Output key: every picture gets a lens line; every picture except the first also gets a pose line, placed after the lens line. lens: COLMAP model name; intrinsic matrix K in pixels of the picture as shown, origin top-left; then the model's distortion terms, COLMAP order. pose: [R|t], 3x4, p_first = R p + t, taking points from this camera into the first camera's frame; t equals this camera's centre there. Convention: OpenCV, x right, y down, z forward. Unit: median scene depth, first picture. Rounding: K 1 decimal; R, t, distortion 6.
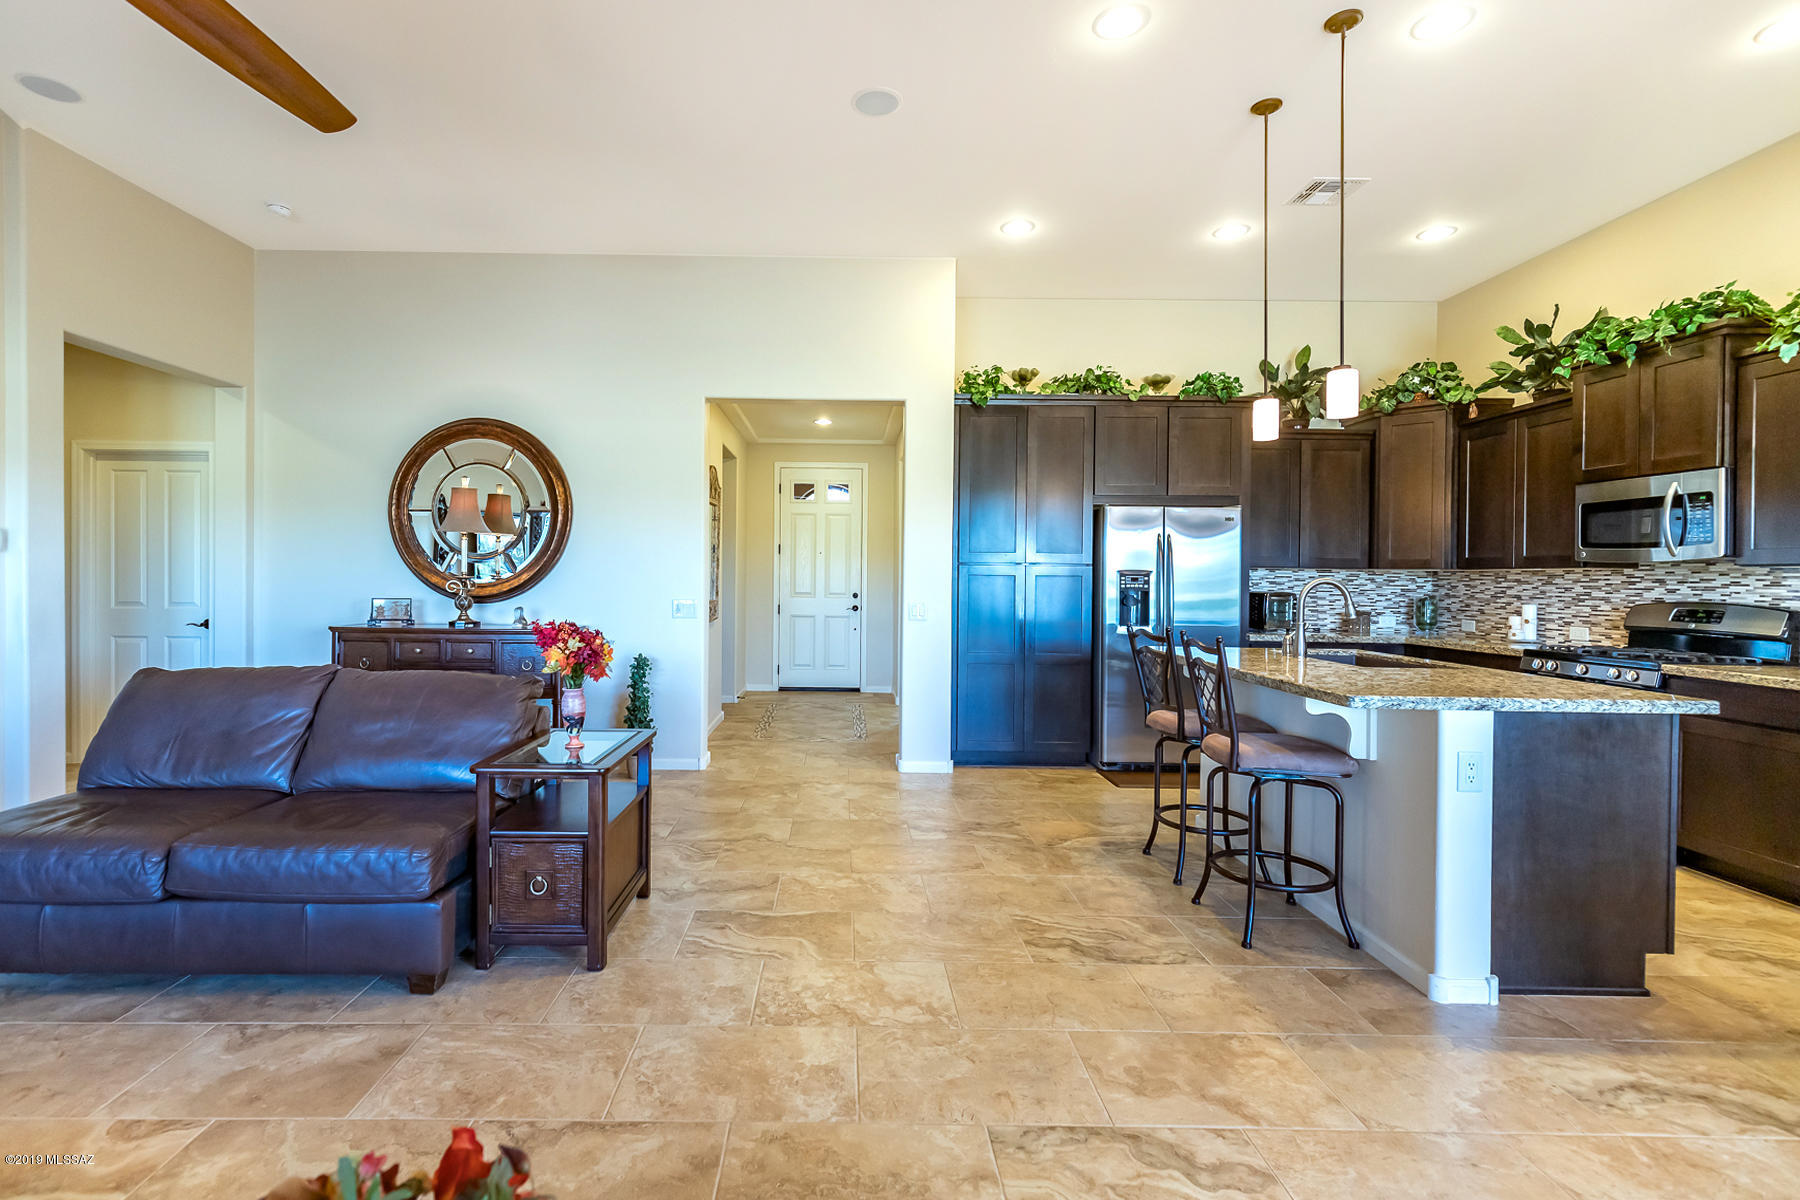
lens RADIAL K [[852.5, 0, 854.7], [0, 852.5, 588.4], [0, 0, 1]] dist [0.010369, -0.000336]
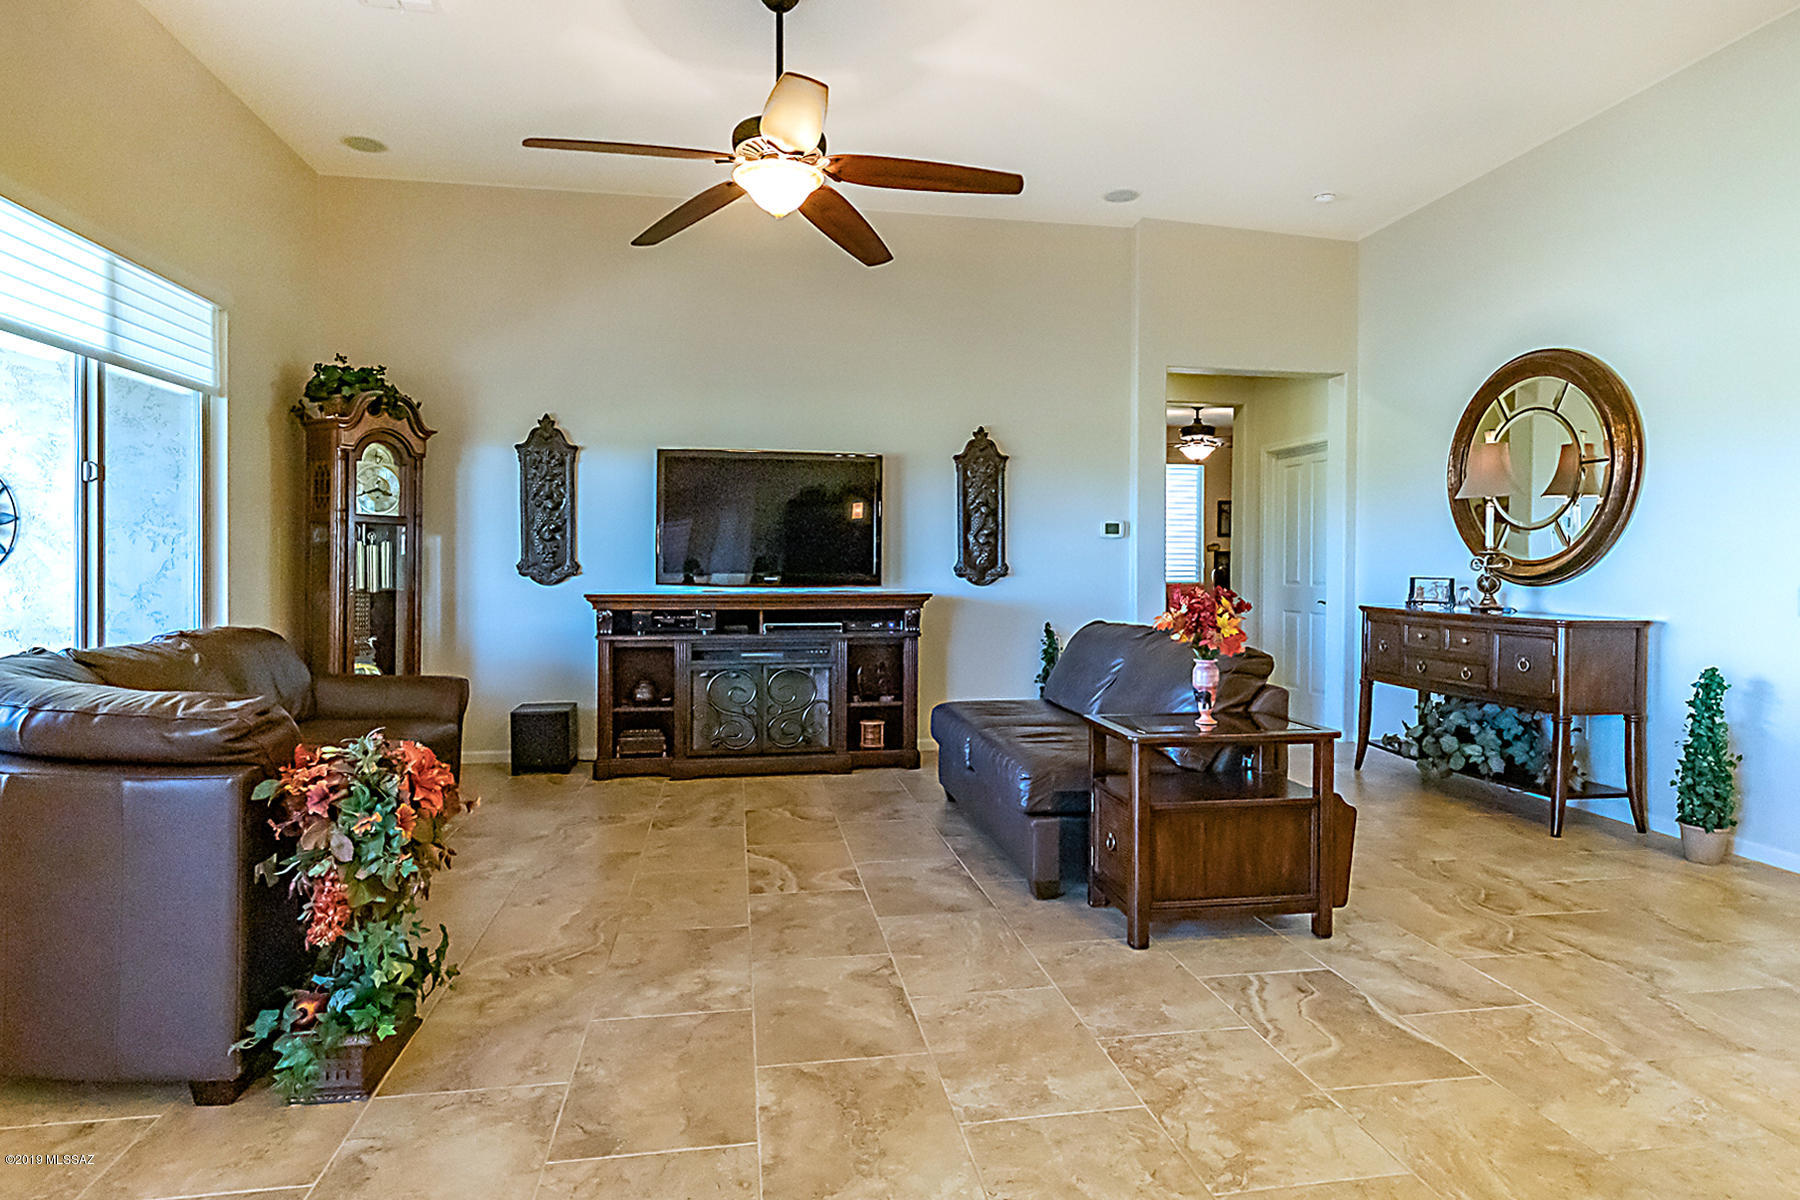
lens RADIAL K [[984.3, 0, 903.0], [0, 984.3, 588.1], [0, 0, 1]] dist [0.001636, 0.000329]
pose [[0.155509, 0.015298, -0.987716, 0.606961], [-0.016441, 0.999782, 0.012896, 0.027595], [0.987698, 0.014233, 0.155726, 0.462786]]
